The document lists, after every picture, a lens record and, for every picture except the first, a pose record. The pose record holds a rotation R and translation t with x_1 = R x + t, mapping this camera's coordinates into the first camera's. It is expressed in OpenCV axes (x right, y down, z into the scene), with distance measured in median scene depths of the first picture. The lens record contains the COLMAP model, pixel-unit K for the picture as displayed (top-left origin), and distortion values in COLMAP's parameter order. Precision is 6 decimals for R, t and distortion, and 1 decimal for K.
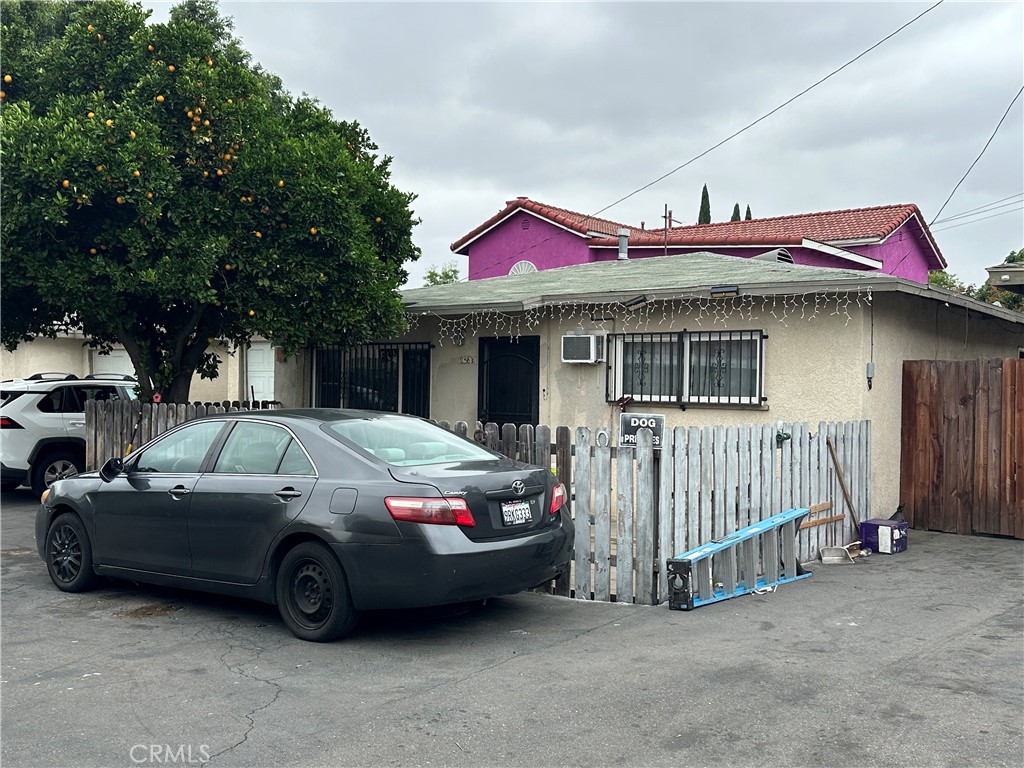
lens RADIAL K [[989.0, 0, 512.0], [0, 989.0, 384.0], [0, 0, 1]] dist [0.164461, -0.302565]
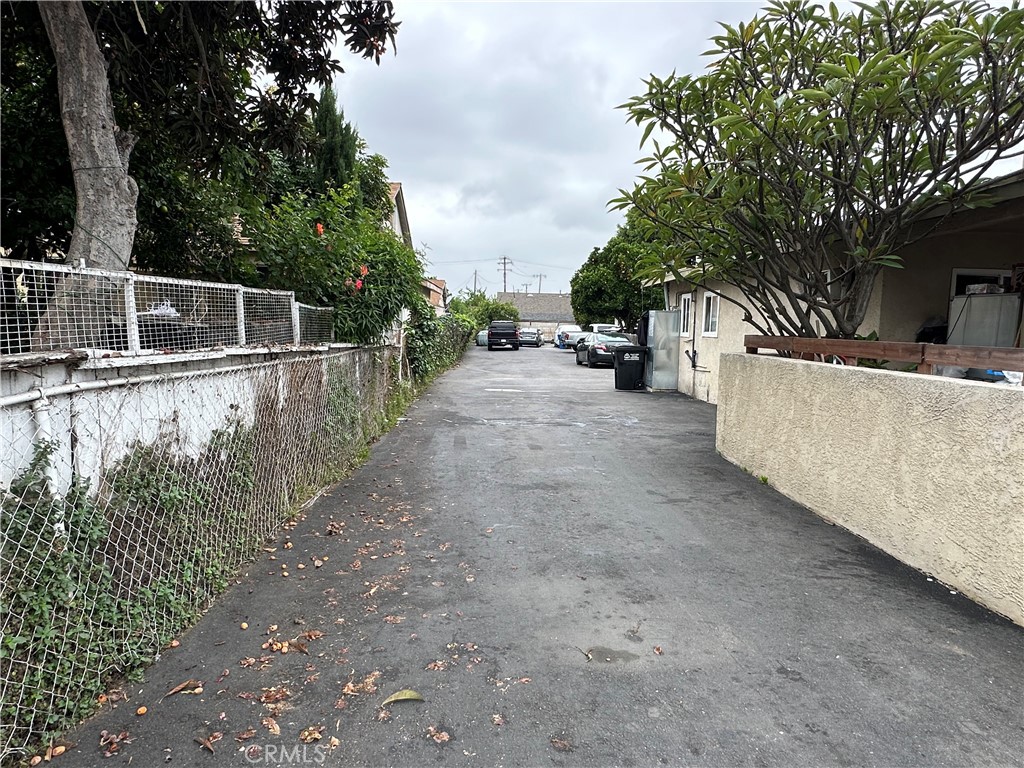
lens RADIAL K [[626.1, 0, 512.0], [0, 626.1, 384.0], [0, 0, 1]] dist [-0.000021, -0.000011]
pose [[0.646647, 0.073302, -0.759259, 1.554256], [-0.014872, 0.996394, 0.083530, 0.021652], [0.762644, -0.042722, 0.645406, -1.195253]]
